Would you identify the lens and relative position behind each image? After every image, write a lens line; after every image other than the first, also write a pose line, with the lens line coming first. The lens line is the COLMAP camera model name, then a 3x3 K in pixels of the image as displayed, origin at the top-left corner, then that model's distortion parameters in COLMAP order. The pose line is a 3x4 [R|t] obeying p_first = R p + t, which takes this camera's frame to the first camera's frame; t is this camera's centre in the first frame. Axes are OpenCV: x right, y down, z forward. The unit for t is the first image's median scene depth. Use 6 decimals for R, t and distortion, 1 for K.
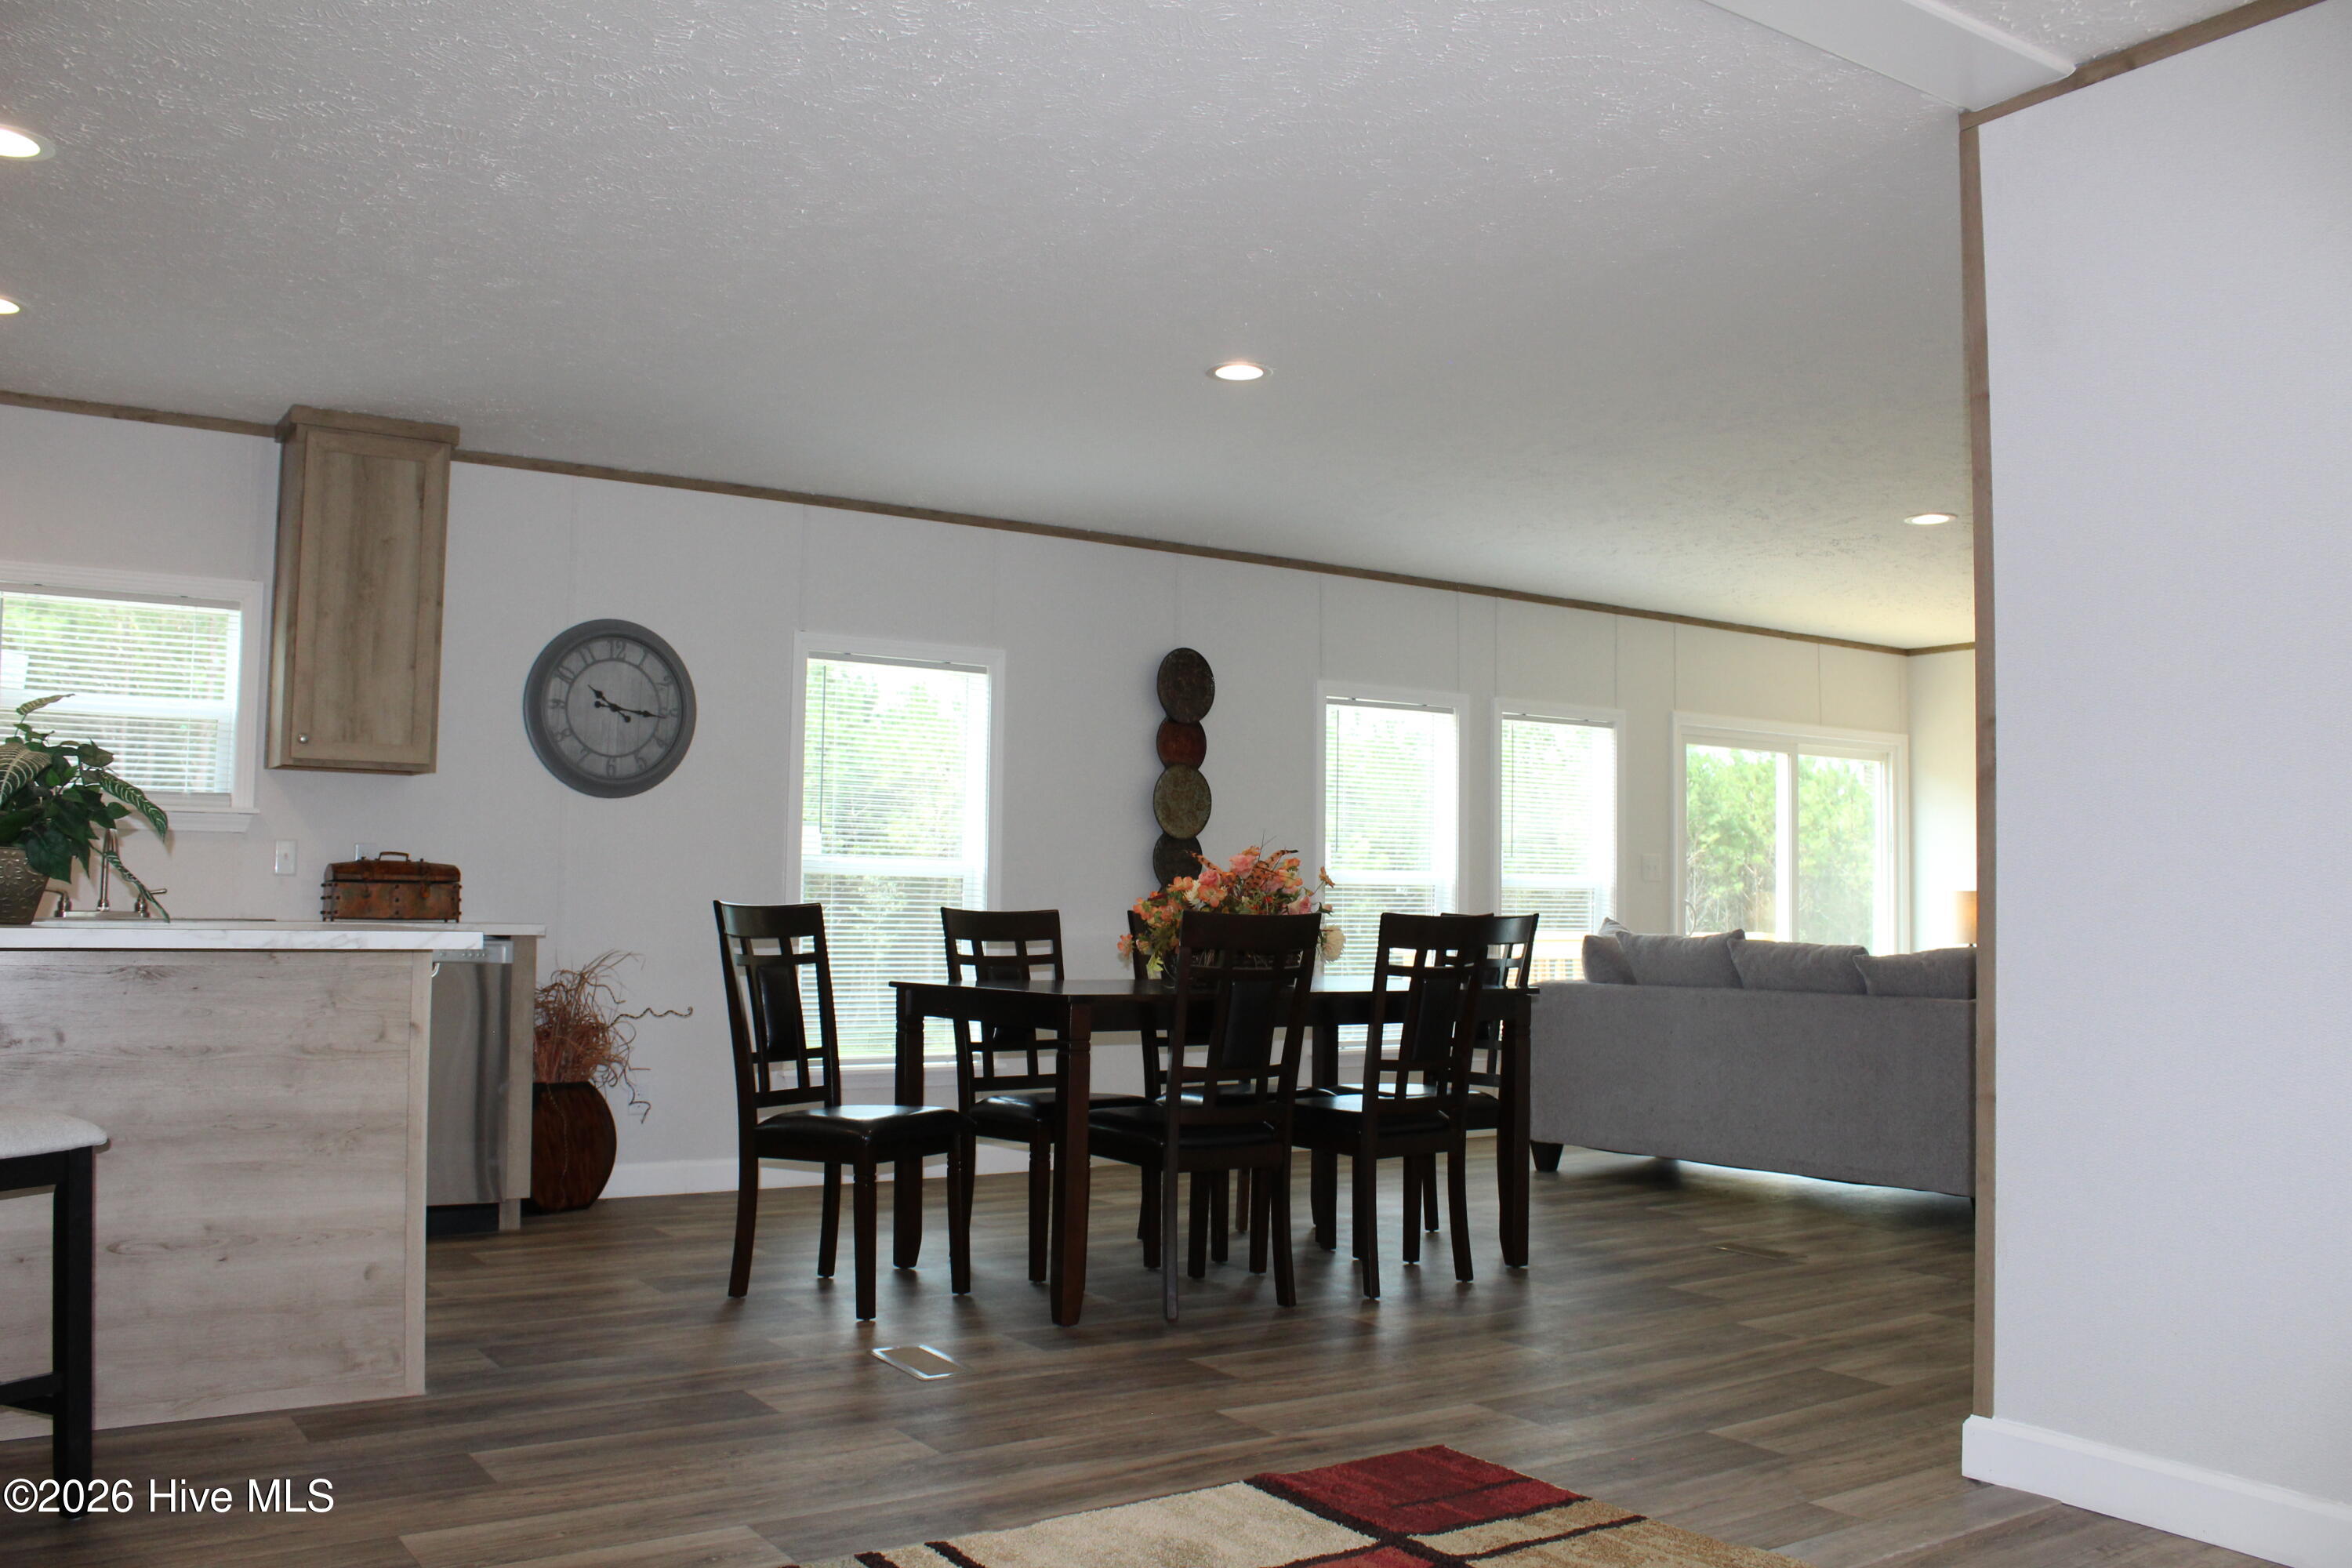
lens RADIAL K [[1950.3, 0, 1151.6], [0, 1950.3, 777.5], [0, 0, 1]] dist [-0.168803, 0.148828]
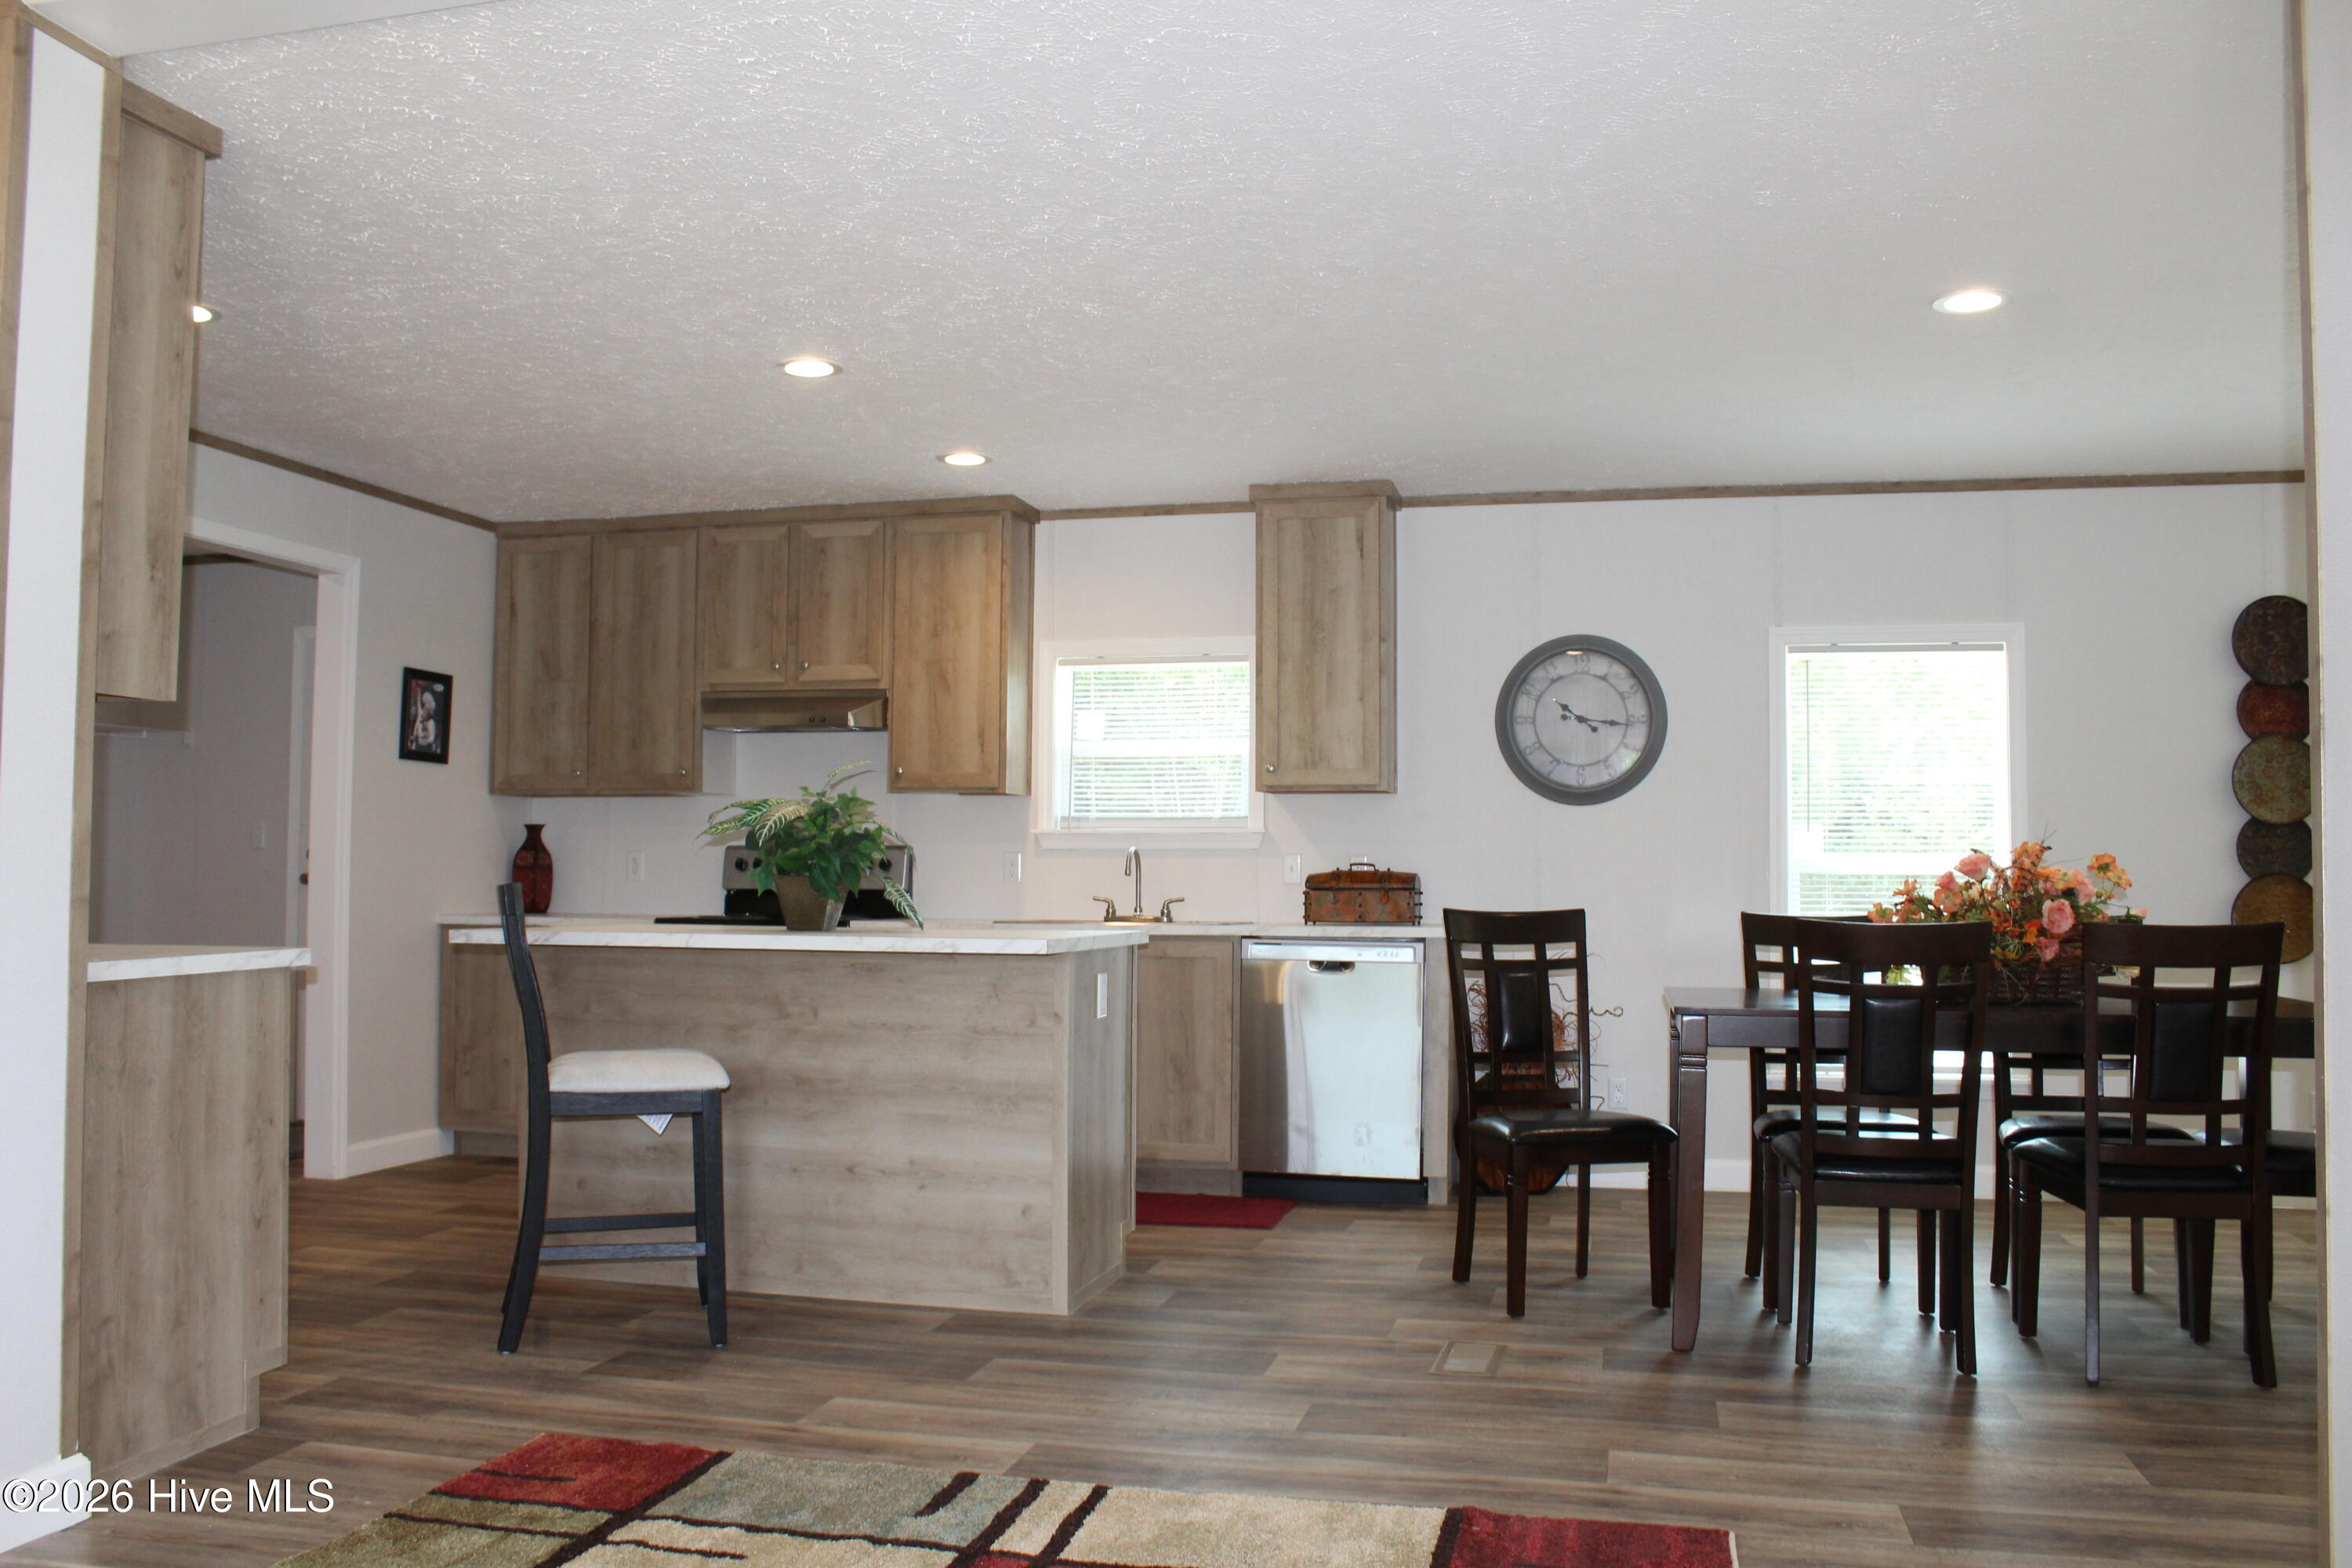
lens RADIAL K [[1950.3, 0, 1151.6], [0, 1950.3, 777.5], [0, 0, 1]] dist [-0.168803, 0.148828]
pose [[0.671661, -0.044858, -0.739500, 0.364355], [0.049537, 0.998651, -0.015585, 0.000073], [0.739201, -0.026165, 0.672976, 0.127562]]
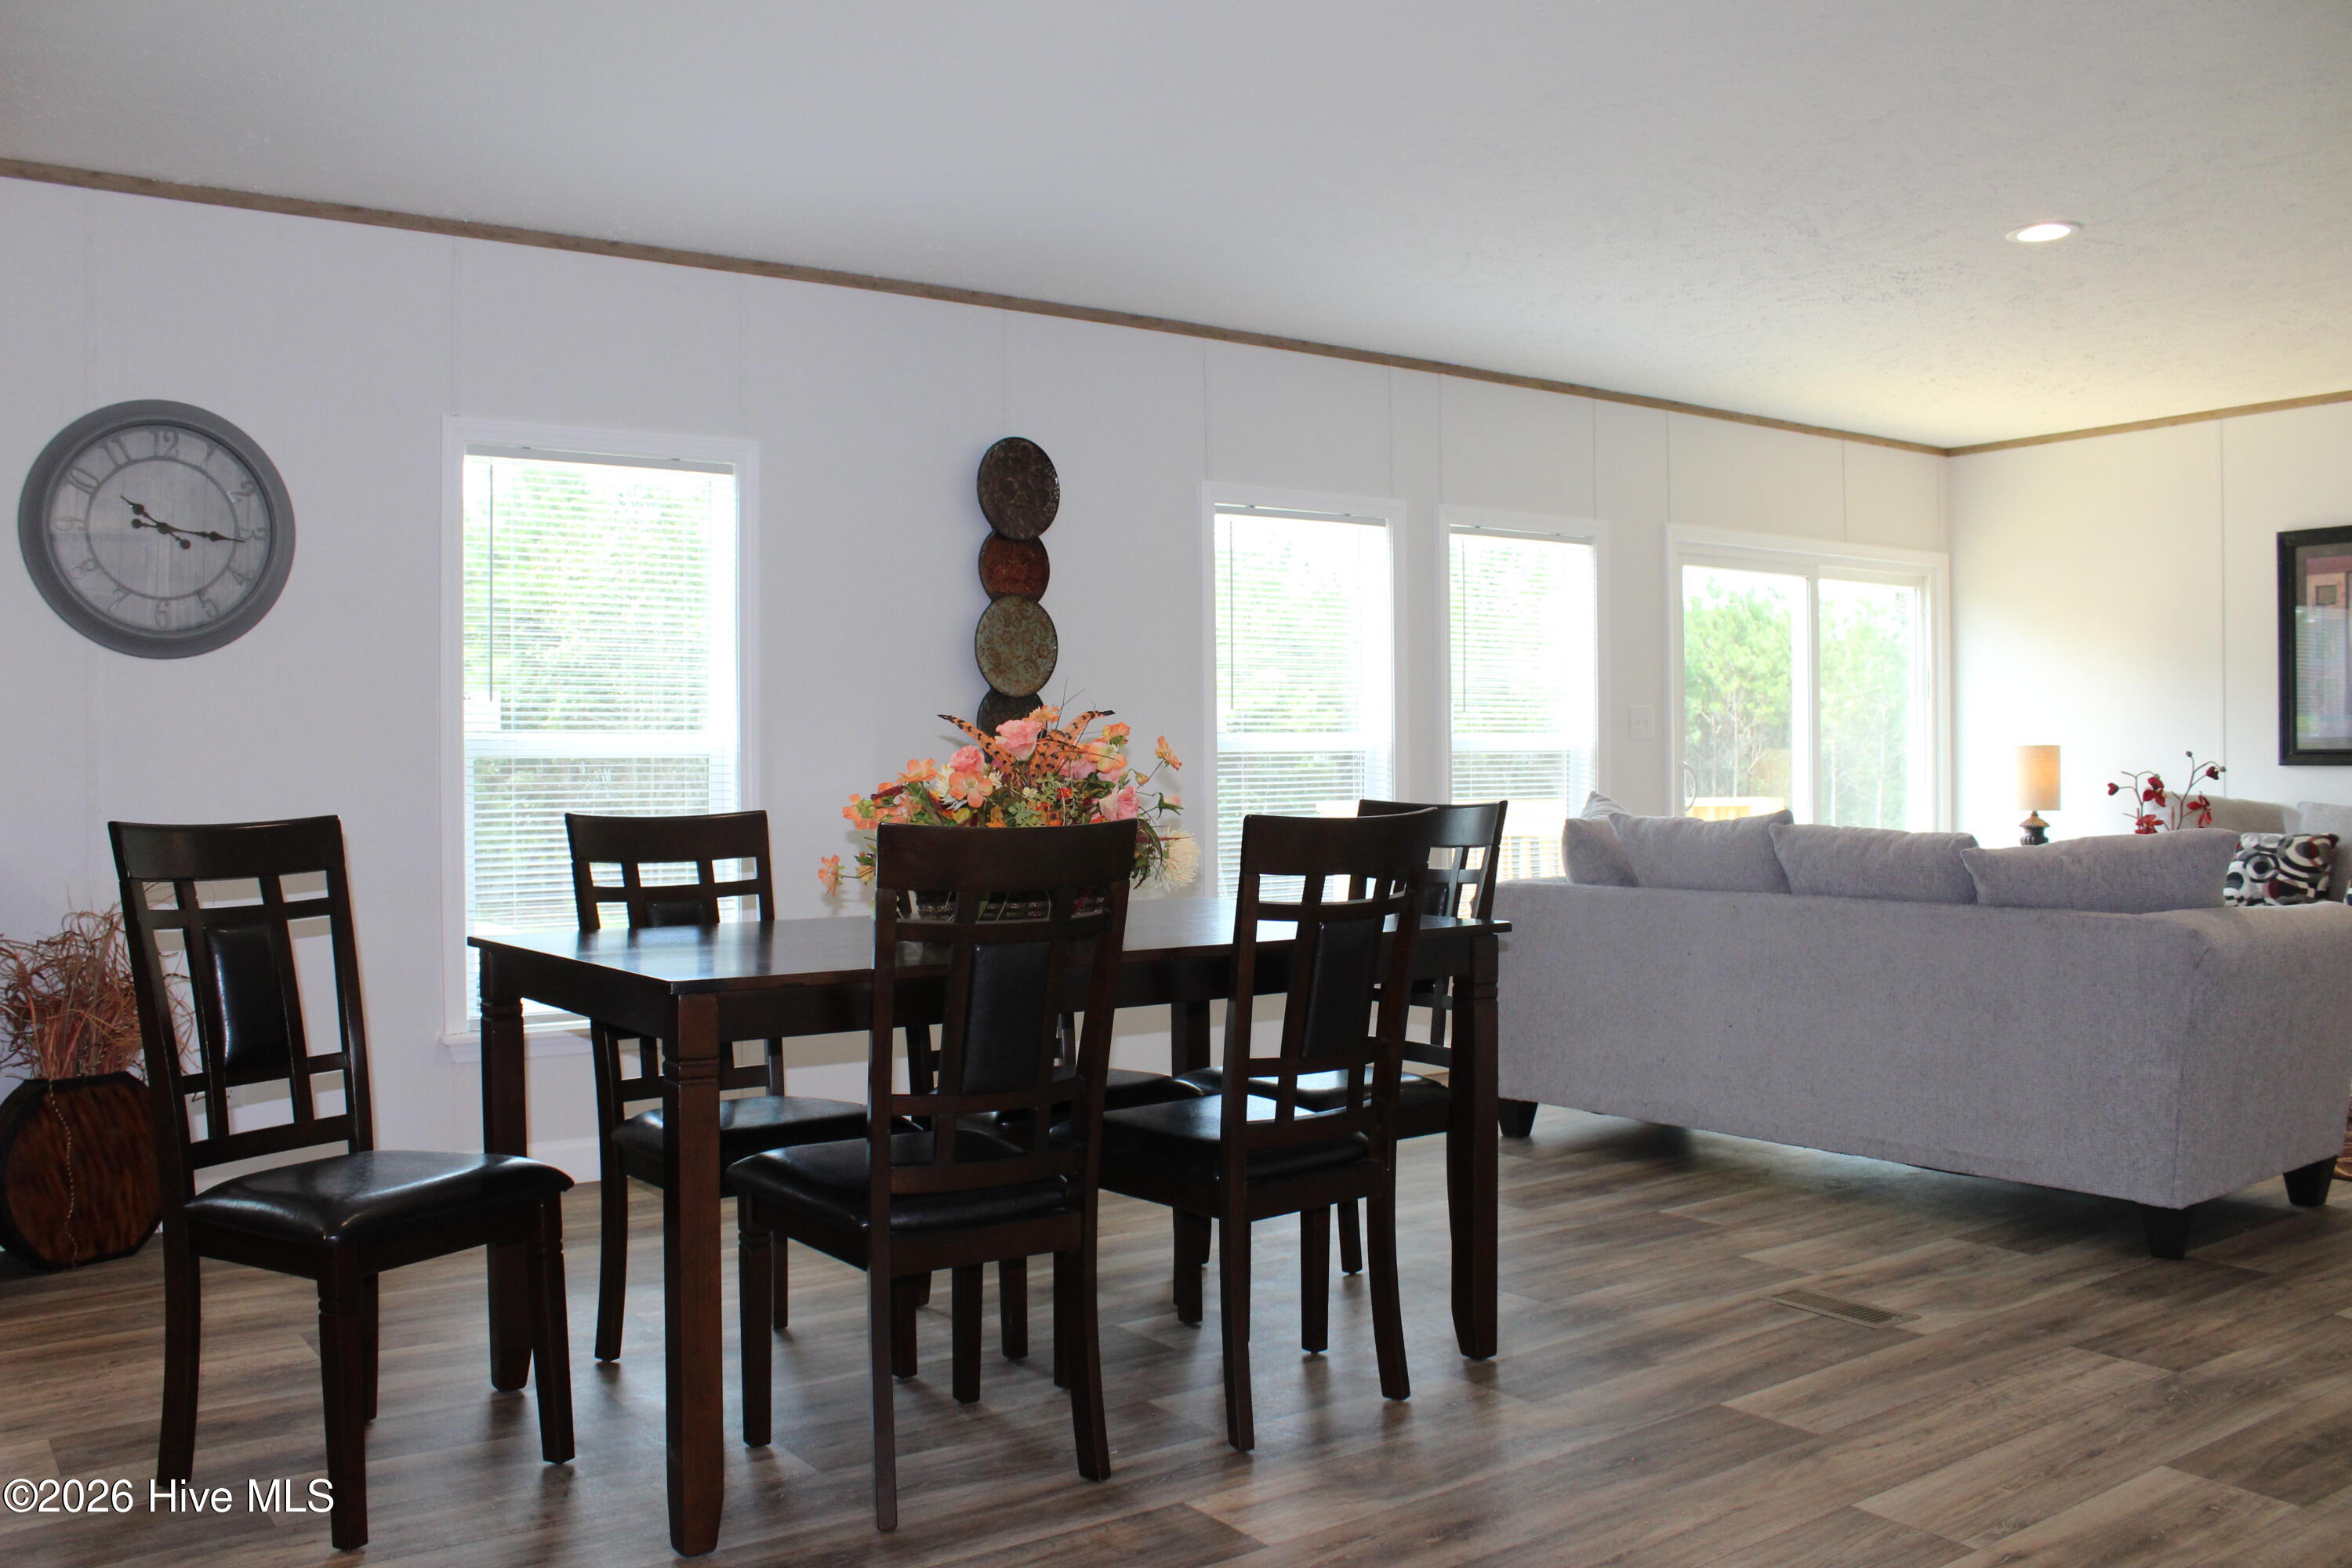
lens RADIAL K [[1950.3, 0, 1151.6], [0, 1950.3, 777.5], [0, 0, 1]] dist [-0.168803, 0.148828]
pose [[0.999480, -0.022064, 0.023532, 0.061811], [0.020295, 0.997130, 0.072936, 0.011786], [-0.025073, -0.072420, 0.997059, 0.334205]]
